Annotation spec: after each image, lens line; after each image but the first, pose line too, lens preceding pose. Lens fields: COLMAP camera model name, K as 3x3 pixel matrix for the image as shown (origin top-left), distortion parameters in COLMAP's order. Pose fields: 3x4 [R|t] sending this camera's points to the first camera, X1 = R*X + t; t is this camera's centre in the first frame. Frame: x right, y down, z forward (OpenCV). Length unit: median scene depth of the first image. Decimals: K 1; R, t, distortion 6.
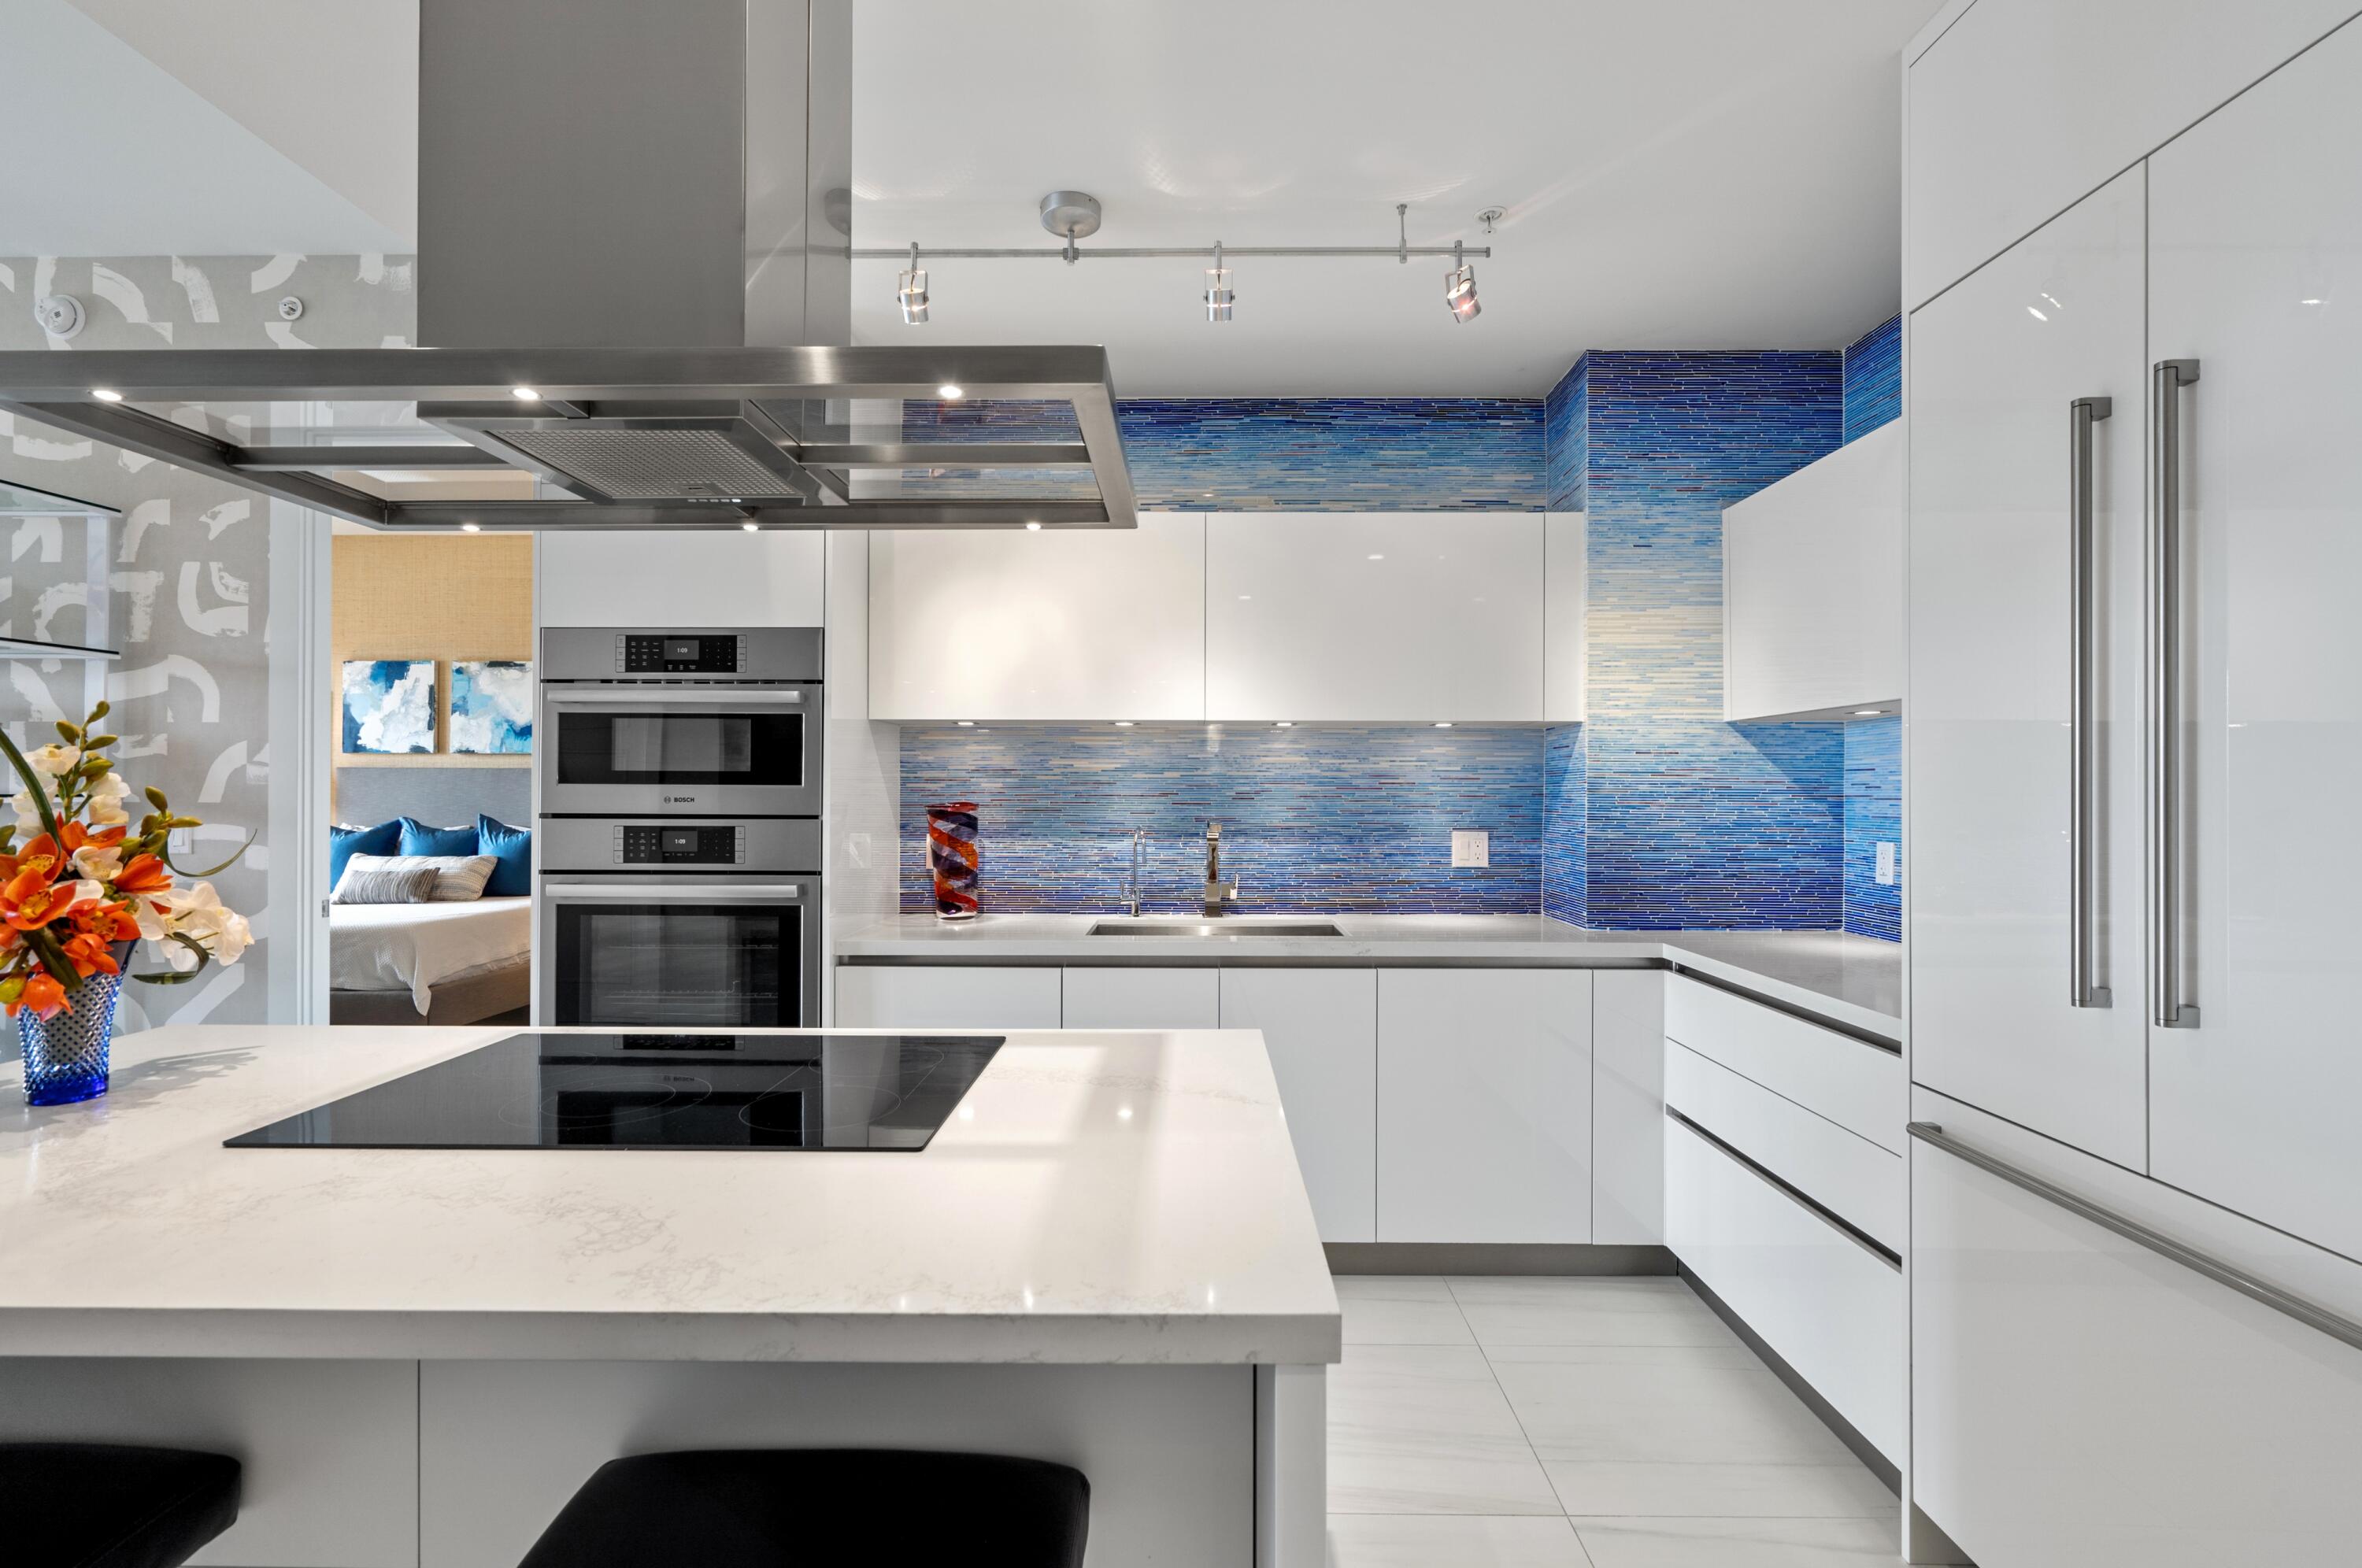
lens RADIAL K [[1081.8, 0, 1186.0], [0, 1081.8, 788.8], [0, 0, 1]] dist [-0.006108, 0.001924]
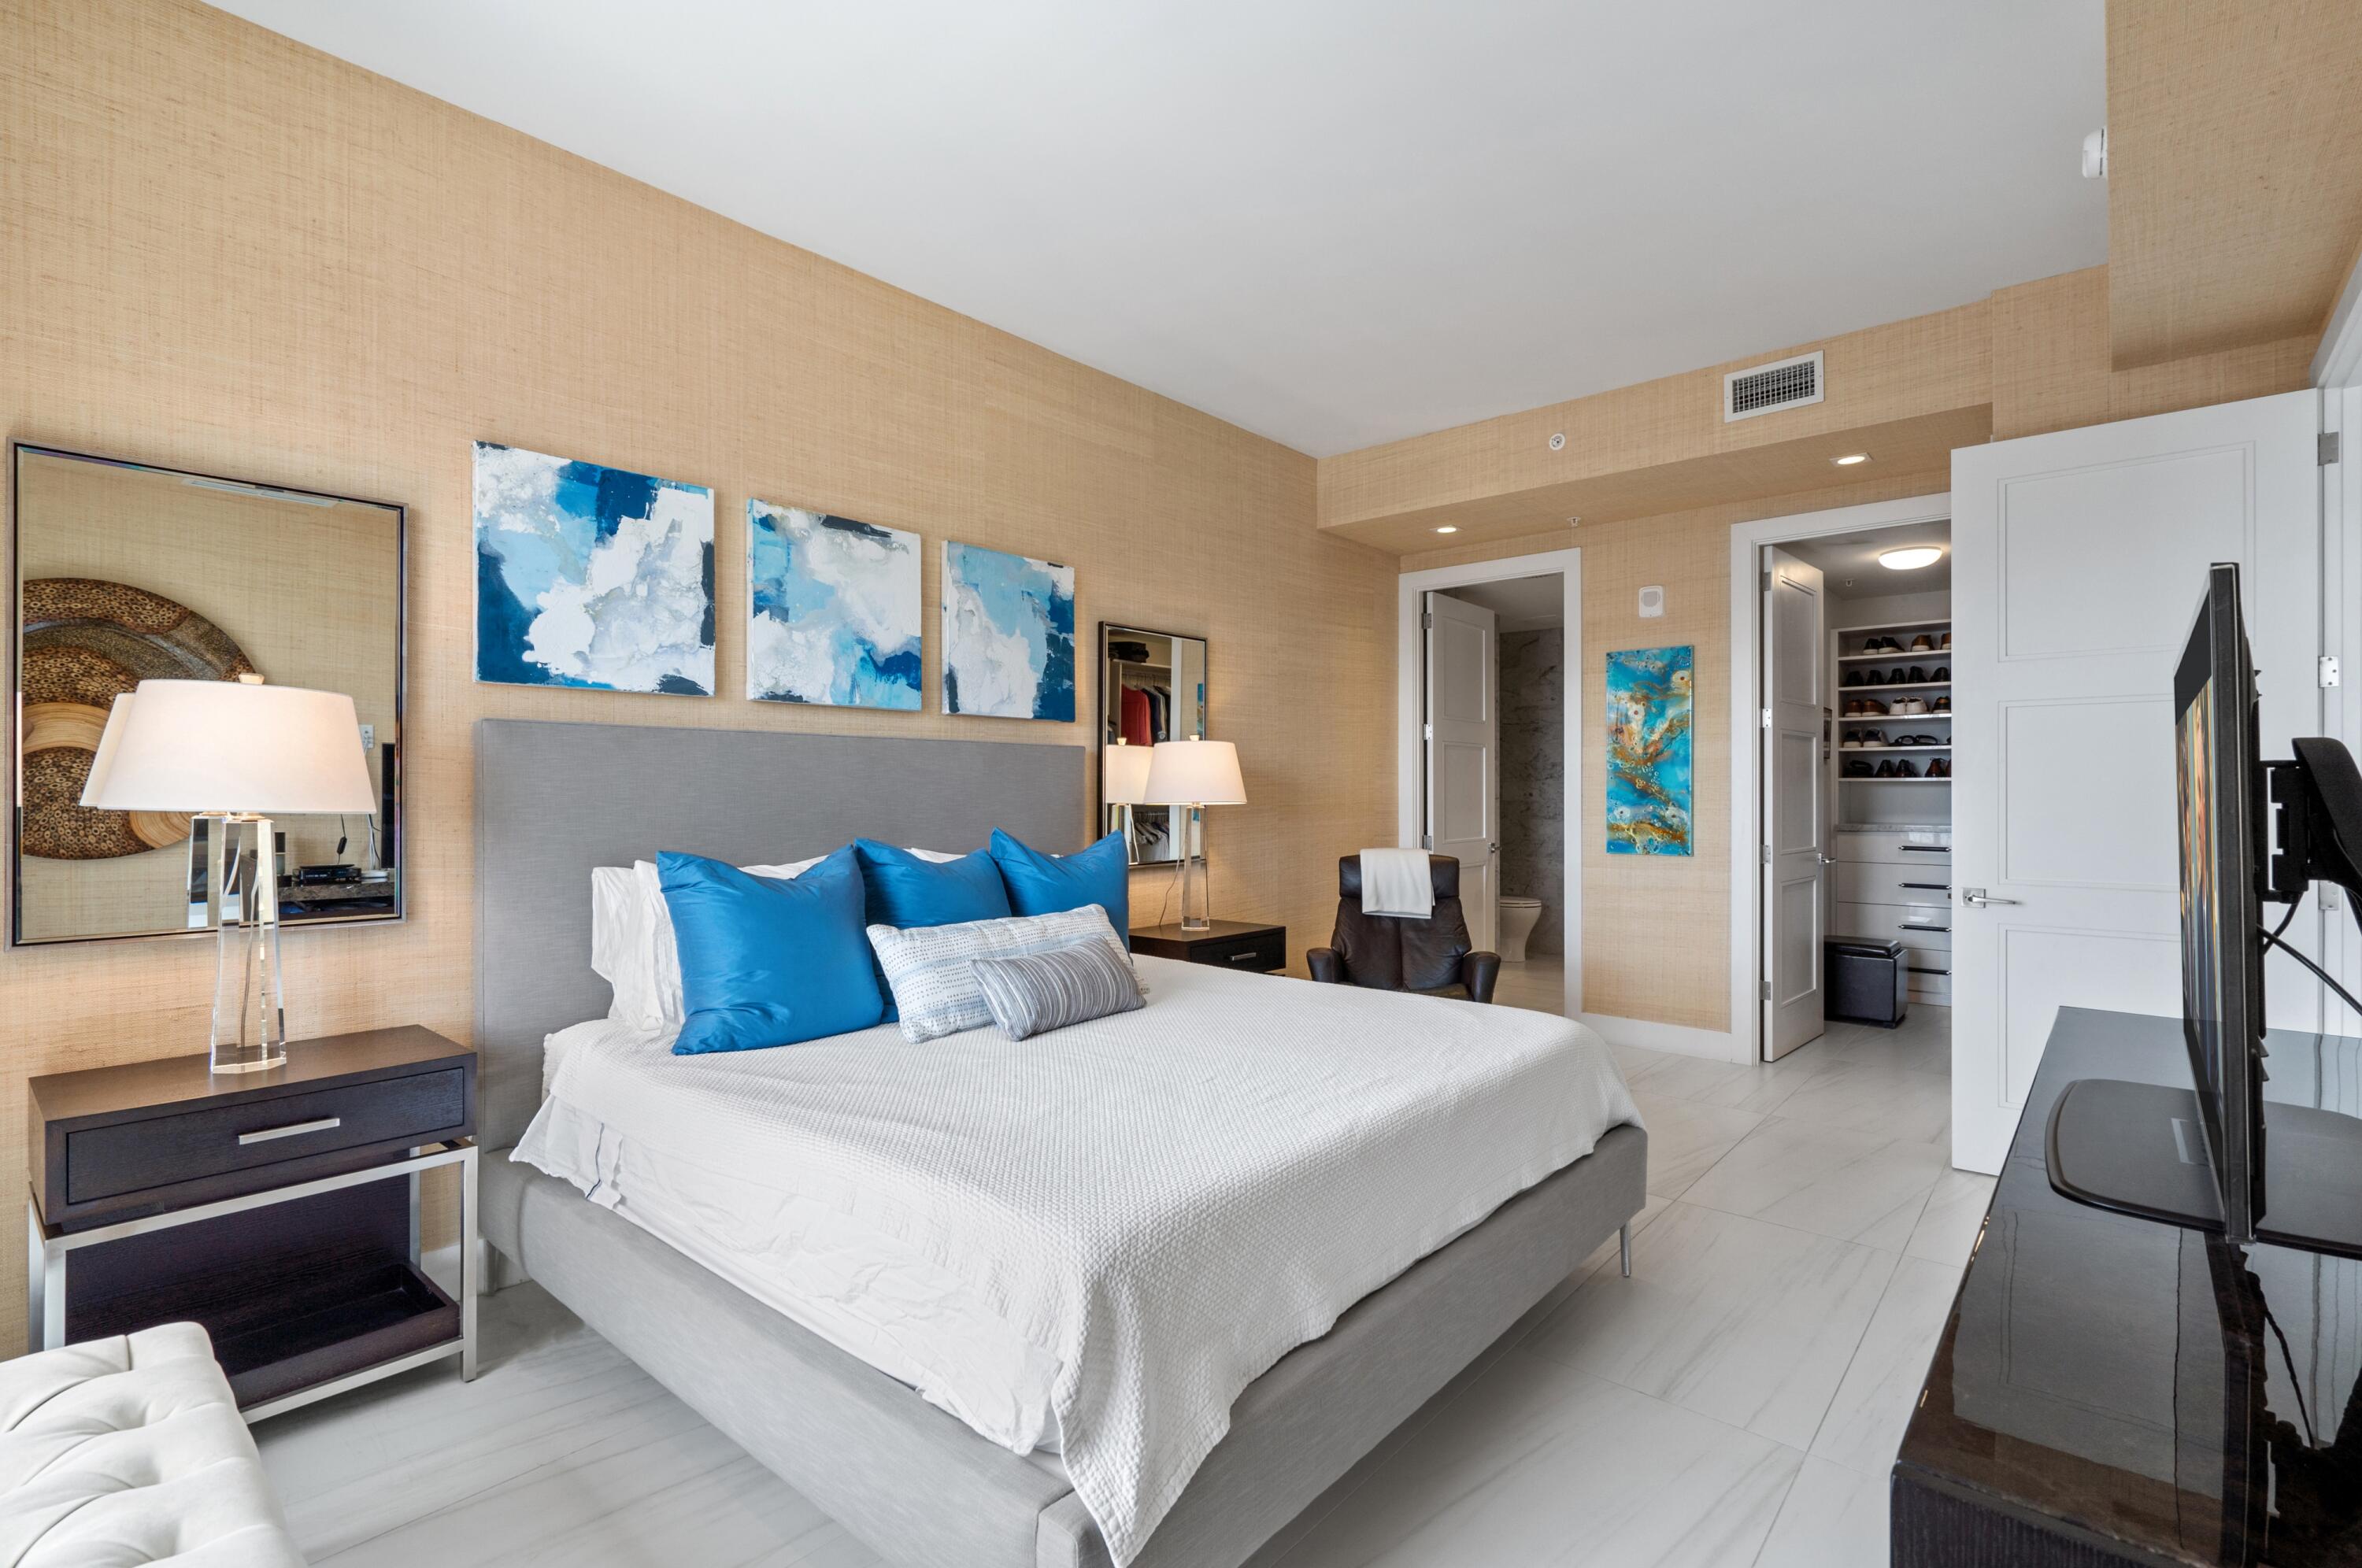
lens RADIAL K [[1081.8, 0, 1186.0], [0, 1081.8, 788.8], [0, 0, 1]] dist [-0.006108, 0.001924]
pose [[0.646739, -0.001023, 0.762710, -1.814624], [-0.001115, 0.999997, 0.002286, 0.007516], [-0.762710, -0.002328, 0.646736, 1.118290]]
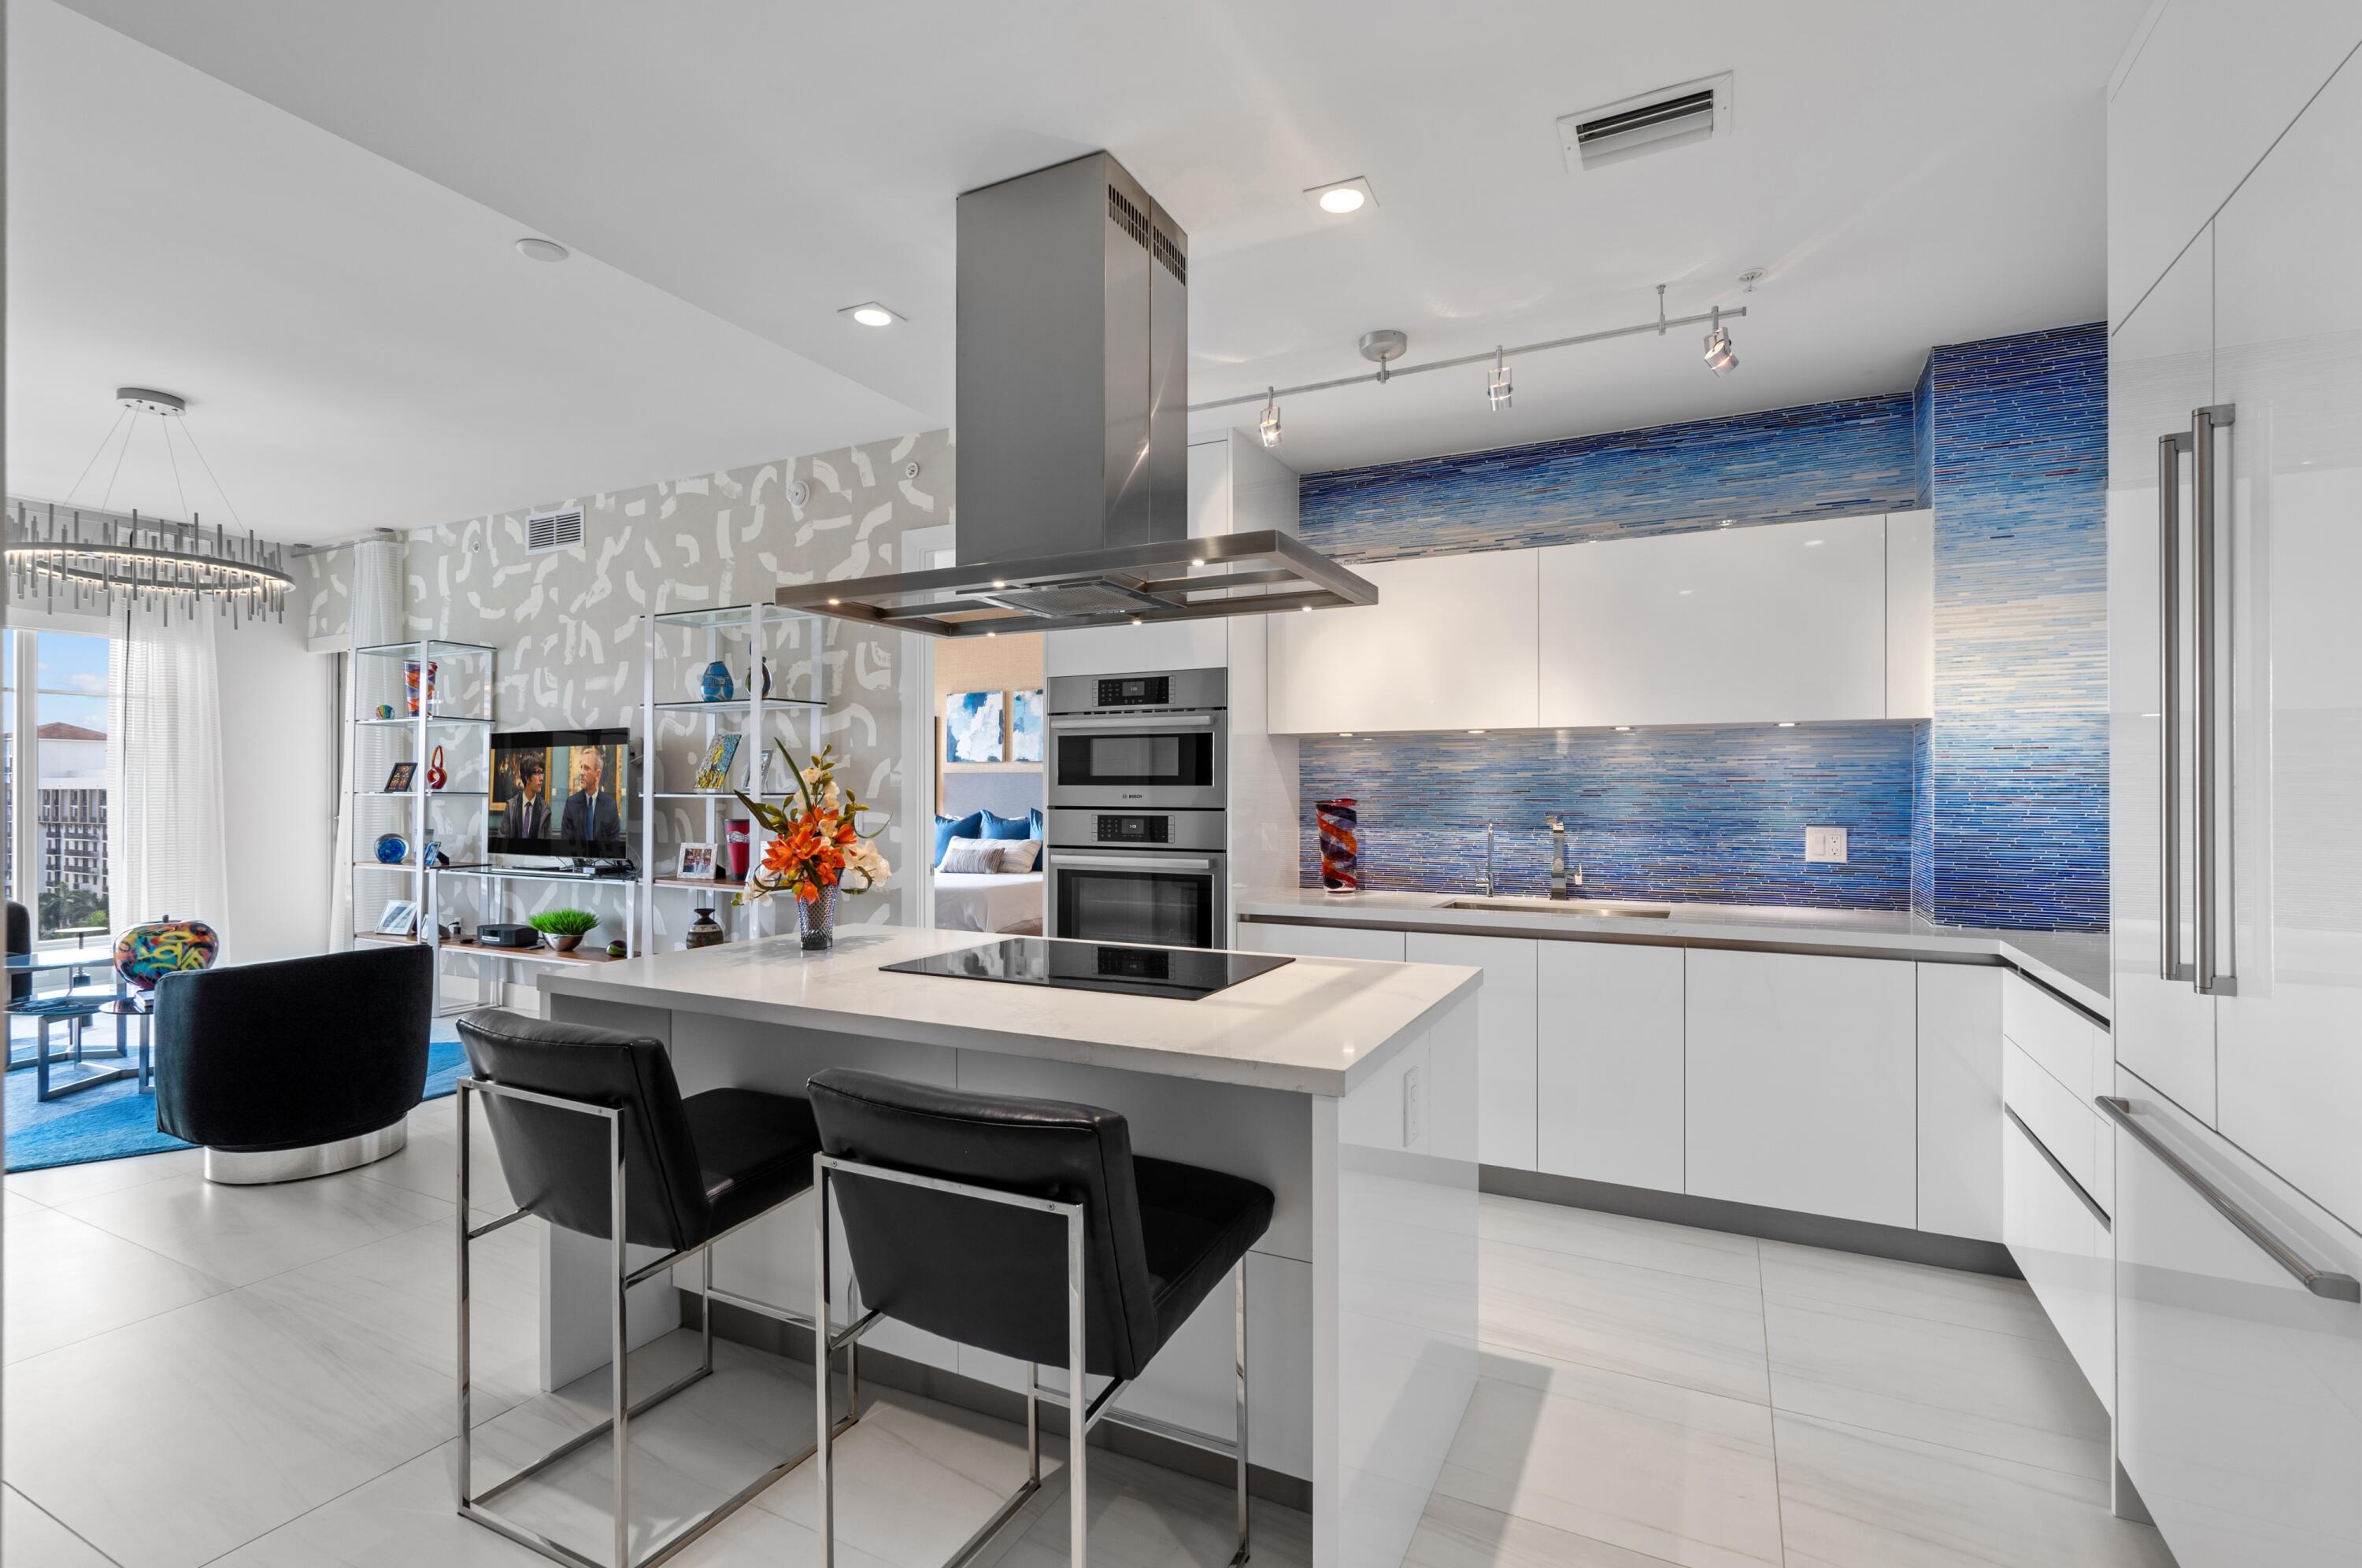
lens RADIAL K [[1089.5, 0, 1181.0], [0, 1089.5, 784.0], [0, 0, 1]] dist [-0.003575, 0.000942]
pose [[0.896932, -0.005288, -0.442138, 0.170437], [0.004139, 0.999985, -0.003565, -0.000386], [0.442150, 0.001368, 0.896940, -0.190710]]
